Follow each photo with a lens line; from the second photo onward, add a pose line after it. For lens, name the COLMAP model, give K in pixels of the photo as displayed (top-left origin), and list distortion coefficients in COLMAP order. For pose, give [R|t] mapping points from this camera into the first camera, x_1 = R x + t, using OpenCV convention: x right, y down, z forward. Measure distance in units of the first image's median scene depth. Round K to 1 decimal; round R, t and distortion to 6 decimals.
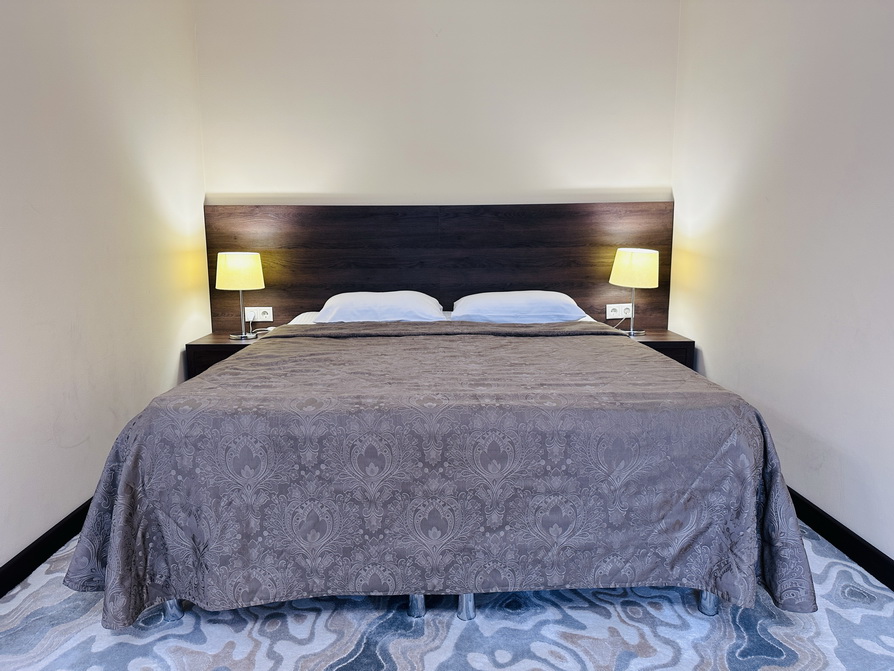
lens RADIAL K [[617.9, 0, 443.5], [0, 617.9, 330.8], [0, 0, 1]] dist [0.076513, -0.094707]
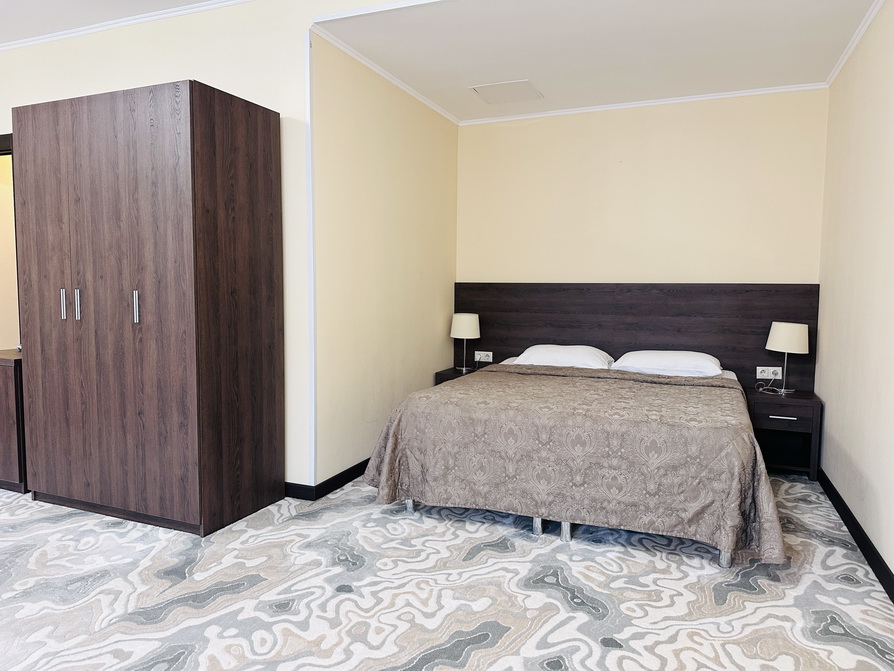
lens RADIAL K [[618.2, 0, 445.4], [0, 618.2, 333.8], [0, 0, 1]] dist [0.152690, -0.223202]
pose [[0.917454, 0.045879, -0.395187, 0.403185], [-0.076459, 0.995145, -0.061975, 0.034935], [0.390425, 0.087075, 0.916508, -0.761498]]
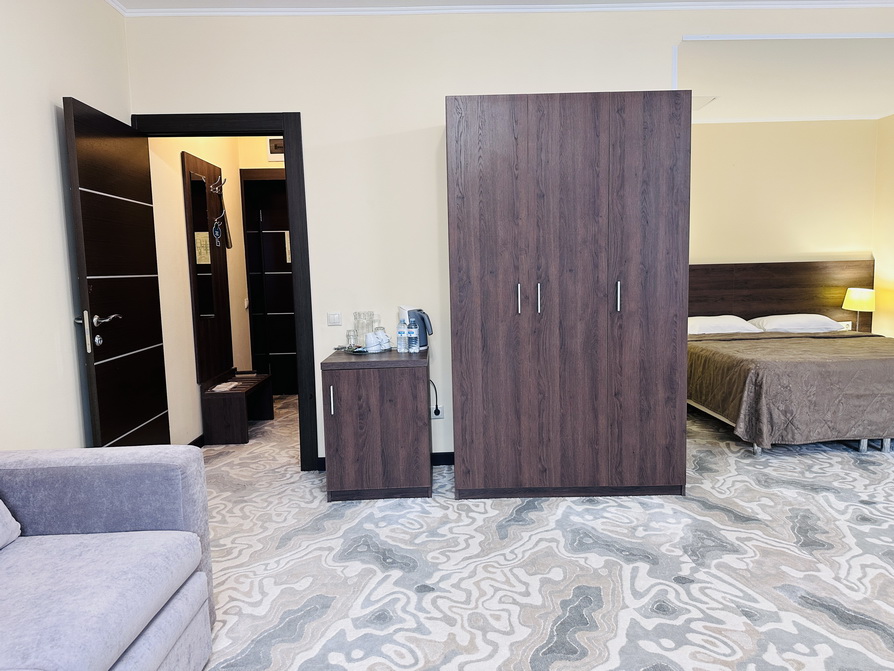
lens RADIAL K [[620.6, 0, 442.9], [0, 620.6, 334.9], [0, 0, 1]] dist [0.076385, -0.100291]
pose [[0.999783, -0.017597, 0.011108, -1.687305], [0.018143, 0.998528, -0.051115, 0.121684], [-0.010193, 0.051306, 0.998631, -1.372282]]
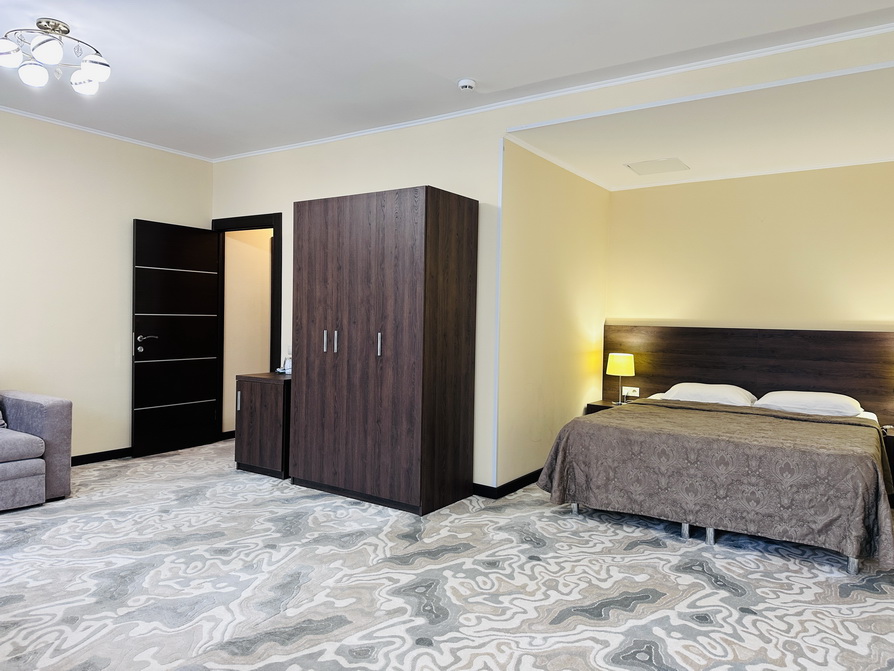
lens RADIAL K [[621.3, 0, 447.3], [0, 621.3, 325.8], [0, 0, 1]] dist [0.066774, -0.064490]
pose [[0.818276, 0.032681, -0.573896, 0.517016], [-0.115381, 0.987401, -0.108285, 0.077880], [0.563127, 0.154824, 0.811737, -1.326110]]
